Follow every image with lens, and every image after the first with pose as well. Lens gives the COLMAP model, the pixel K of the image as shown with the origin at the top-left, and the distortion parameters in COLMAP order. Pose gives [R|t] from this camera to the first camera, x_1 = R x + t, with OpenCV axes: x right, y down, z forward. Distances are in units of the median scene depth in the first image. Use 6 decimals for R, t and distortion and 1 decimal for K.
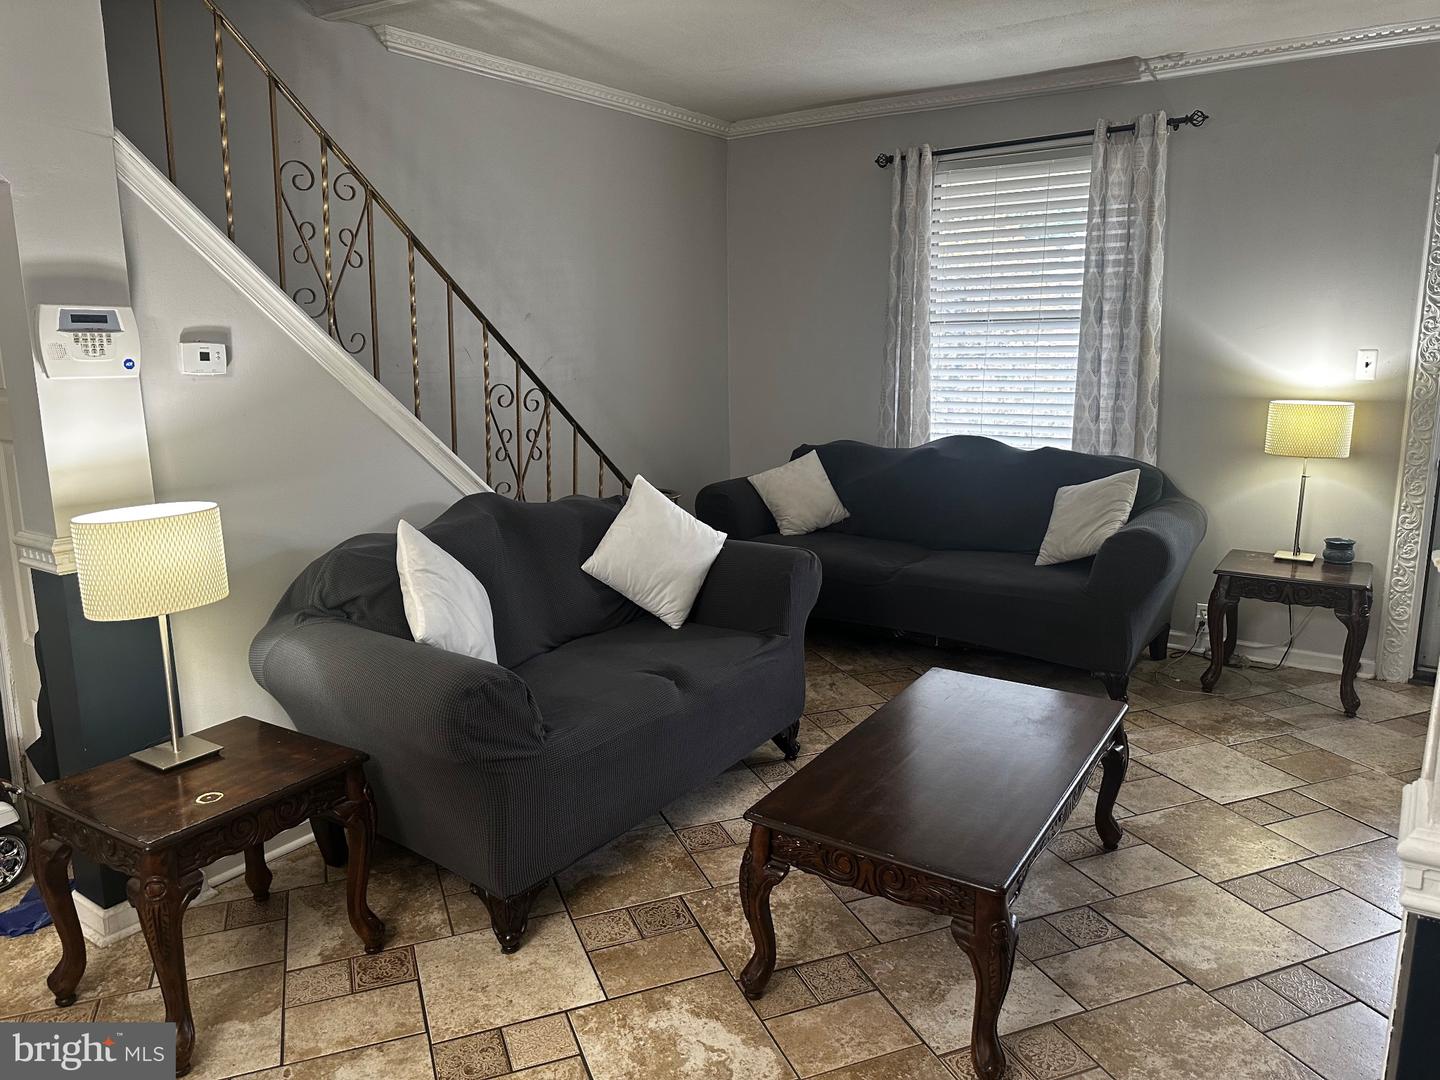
lens RADIAL K [[997.6, 0, 716.8], [0, 997.6, 543.4], [0, 0, 1]] dist [0.094193, -0.123300]
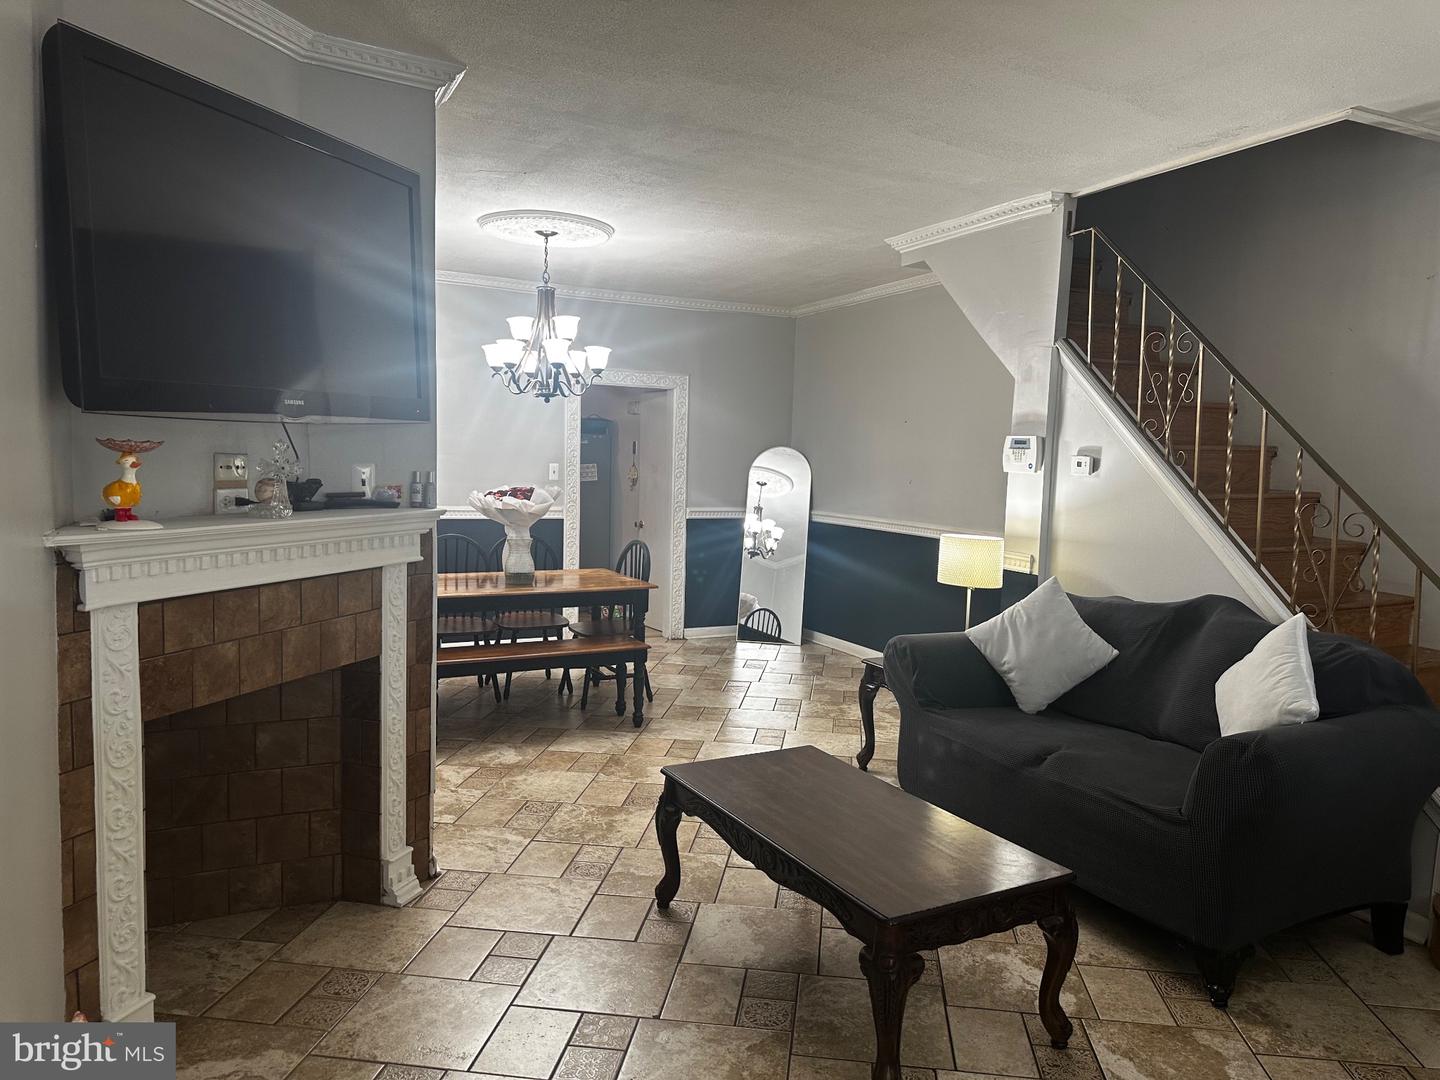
lens RADIAL K [[997.6, 0, 716.8], [0, 997.6, 543.4], [0, 0, 1]] dist [0.094193, -0.123300]
pose [[-0.490595, 0.074050, -0.868235, 0.712729], [-0.193611, 0.962214, 0.191464, -0.152042], [0.849606, 0.262031, -0.457721, 0.750767]]
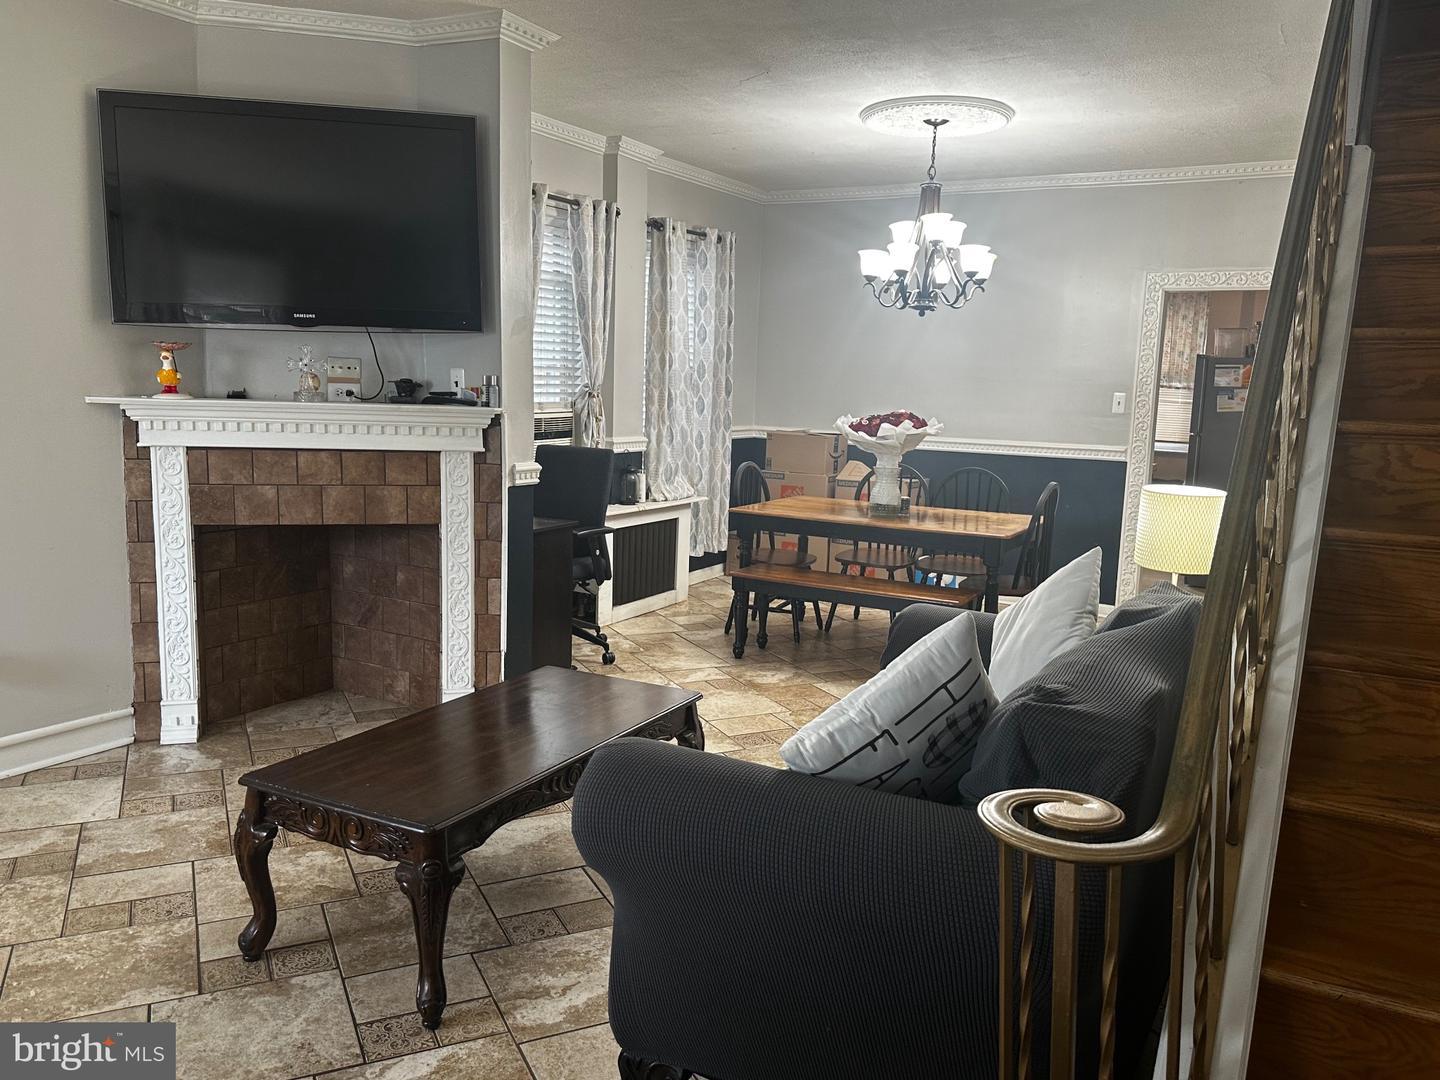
lens RADIAL K [[1094.9, 0, 720.0], [0, 1094.9, 540.0], [0, 0, 1]] dist [0.104146, -0.158575]
pose [[-0.996401, -0.009121, -0.084269, 0.067586], [-0.037708, 0.938091, 0.344329, -0.218965], [0.075911, 0.346268, -0.935059, 1.156381]]
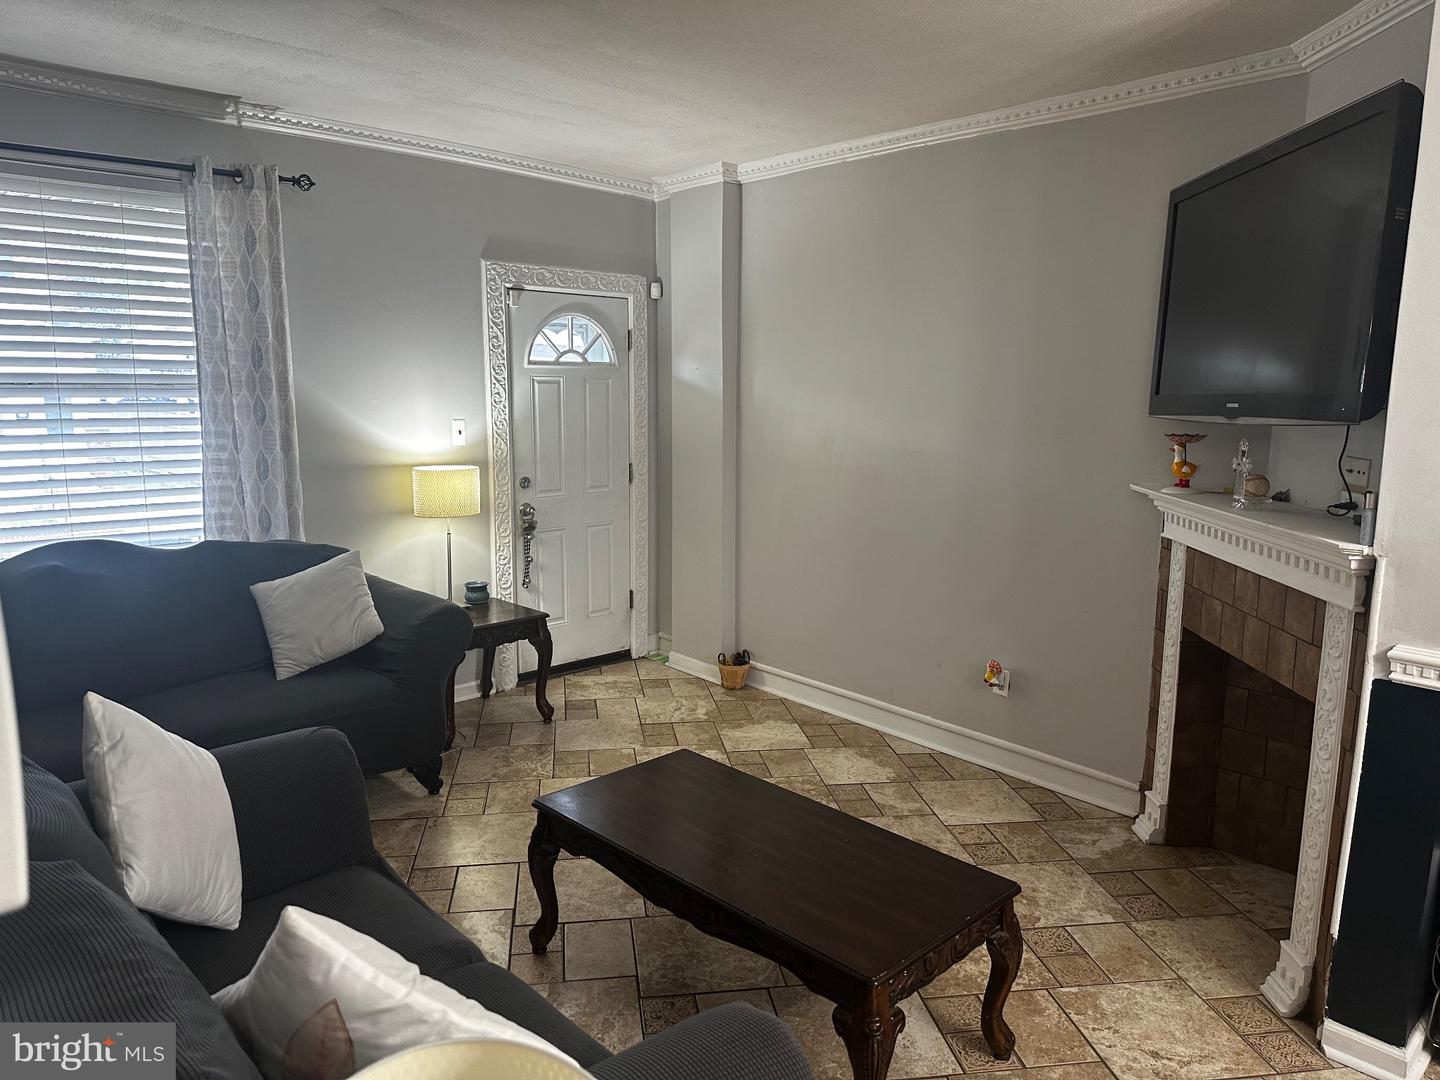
lens RADIAL K [[997.6, 0, 716.8], [0, 997.6, 543.4], [0, 0, 1]] dist [0.094193, -0.123300]
pose [[0.220927, -0.143680, 0.964649, -0.396968], [0.178339, 0.978364, 0.104879, -0.112219], [-0.958846, 0.148863, 0.241771, 0.429456]]
